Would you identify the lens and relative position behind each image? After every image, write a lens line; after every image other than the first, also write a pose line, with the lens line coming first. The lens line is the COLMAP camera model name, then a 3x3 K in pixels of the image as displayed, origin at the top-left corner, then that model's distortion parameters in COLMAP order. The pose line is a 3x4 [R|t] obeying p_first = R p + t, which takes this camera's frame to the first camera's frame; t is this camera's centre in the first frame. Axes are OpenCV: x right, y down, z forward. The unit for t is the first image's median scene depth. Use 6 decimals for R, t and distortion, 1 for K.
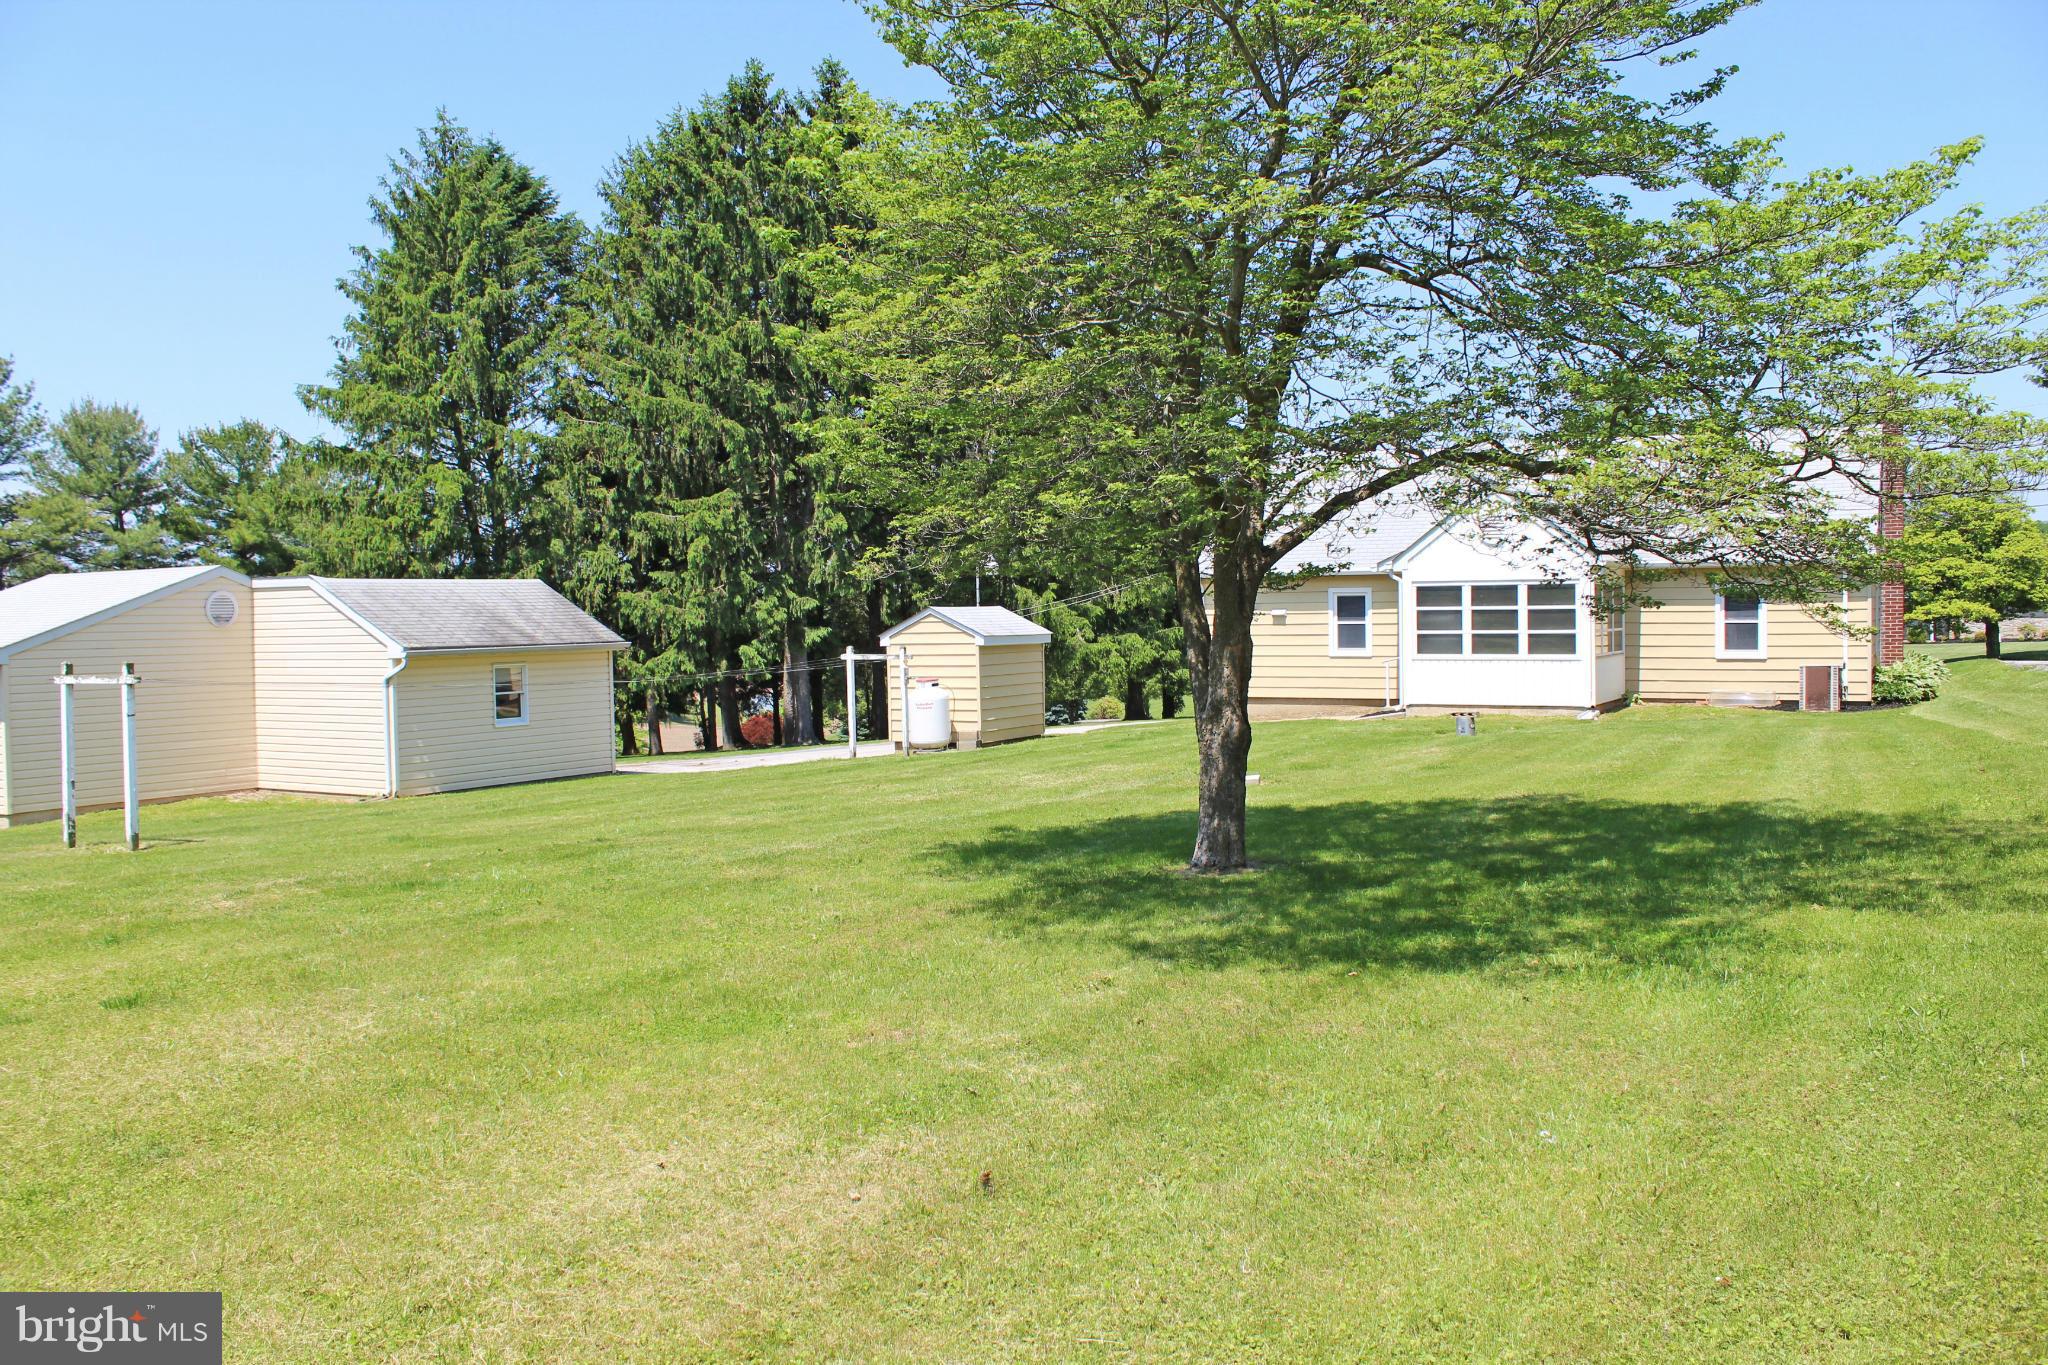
lens RADIAL K [[1733.4, 0, 1031.9], [0, 1733.4, 663.5], [0, 0, 1]] dist [-0.163435, 0.136619]
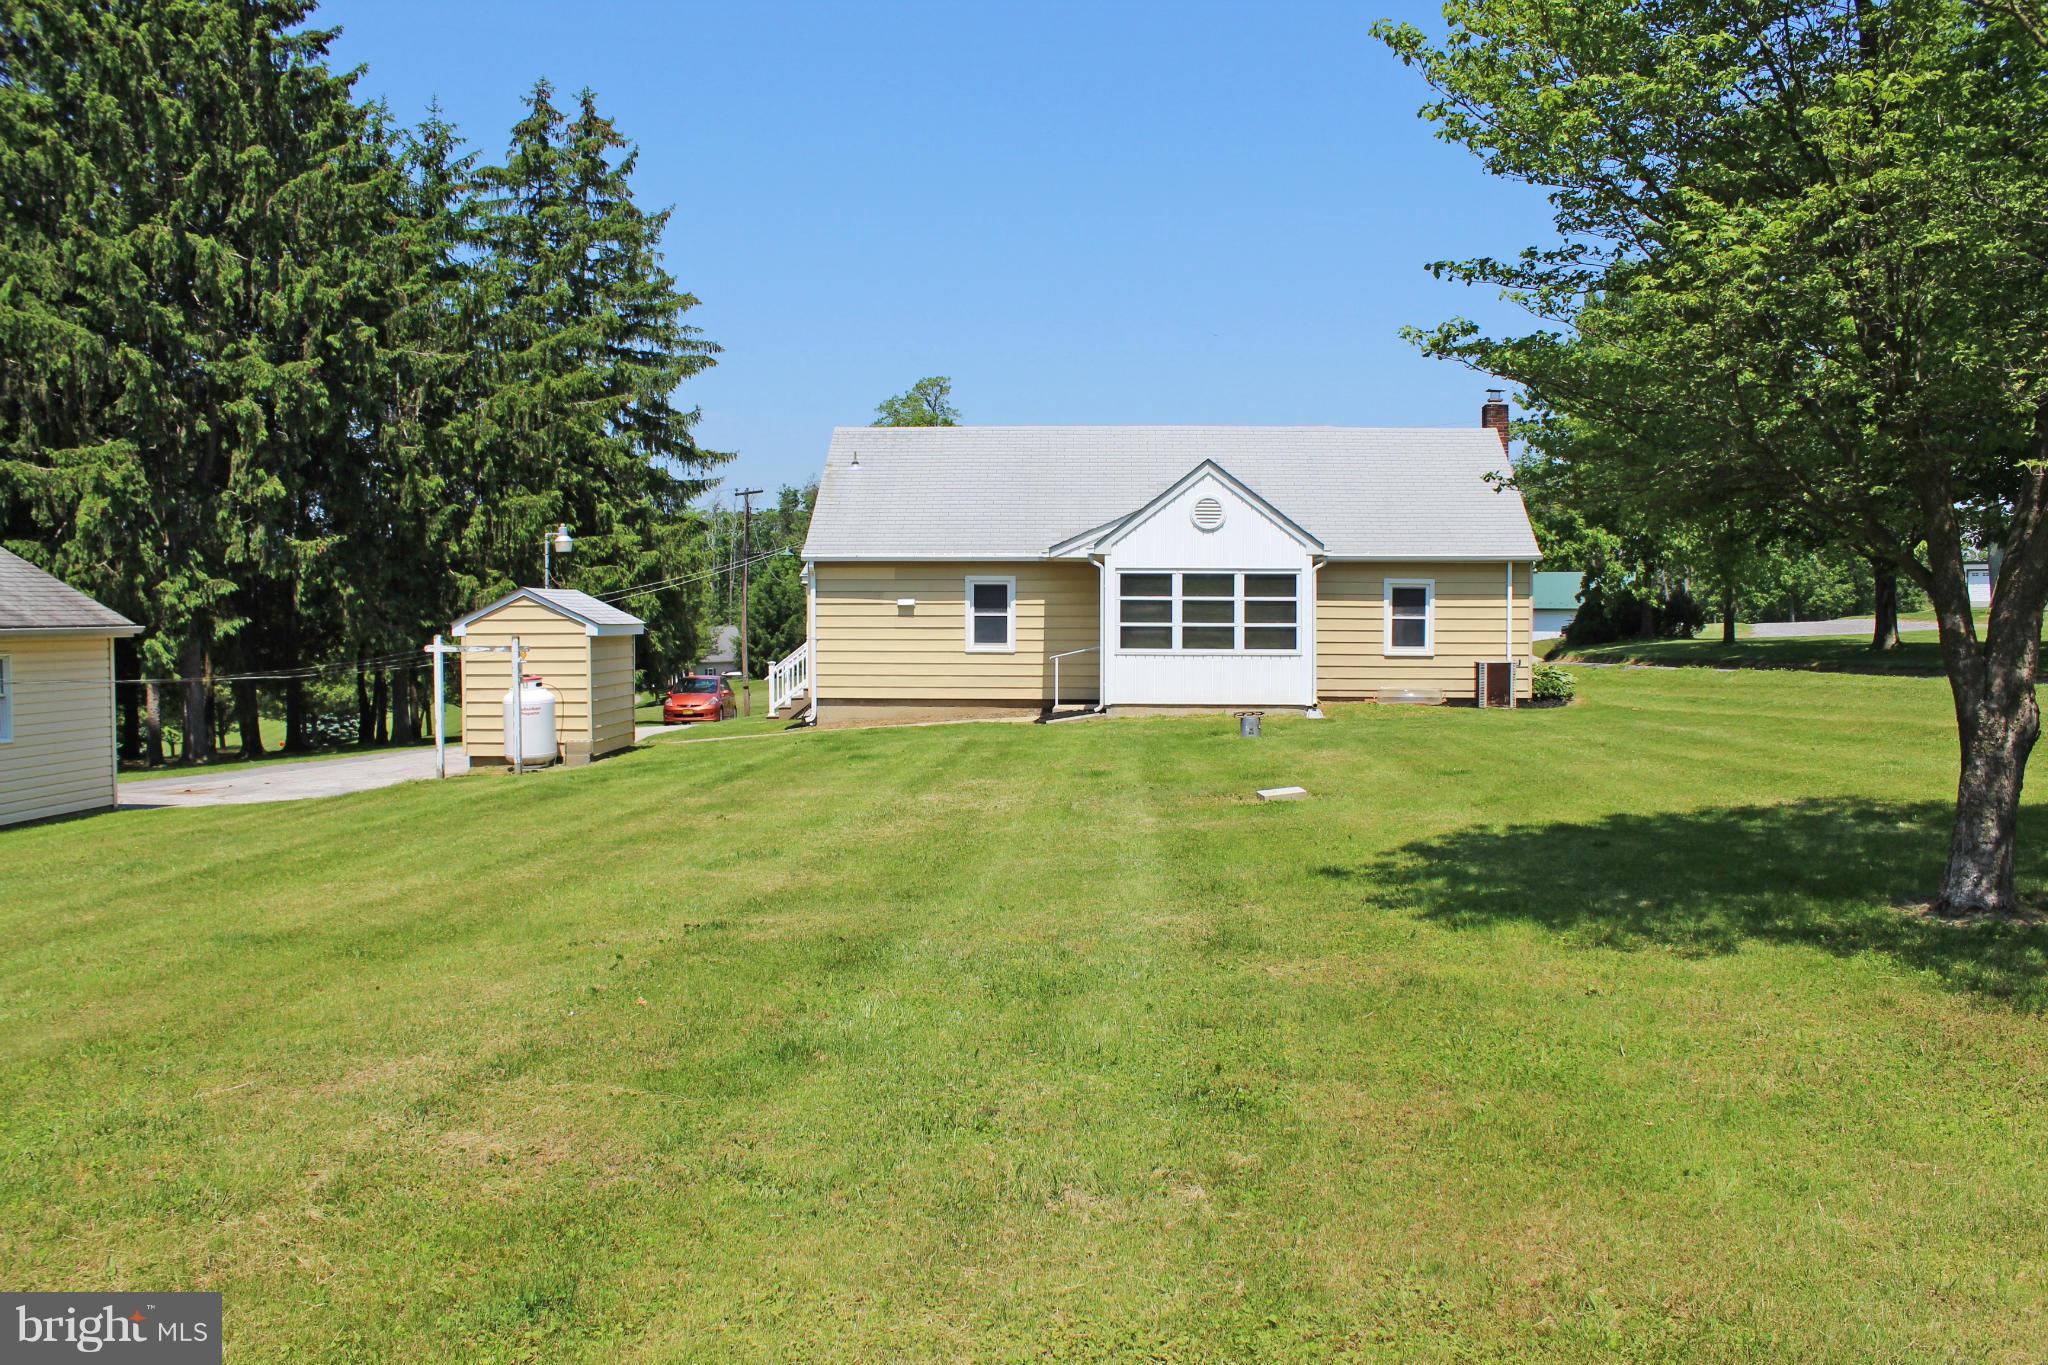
lens RADIAL K [[1724.8, 0, 1023.9], [0, 1724.8, 660.5], [0, 0, 1]] dist [-0.075506, 0.028139]
pose [[0.905269, 0.003782, 0.424822, -0.200201], [-0.001228, 0.999979, -0.006287, 0.006279], [-0.424837, 0.005169, 0.905255, 0.198235]]
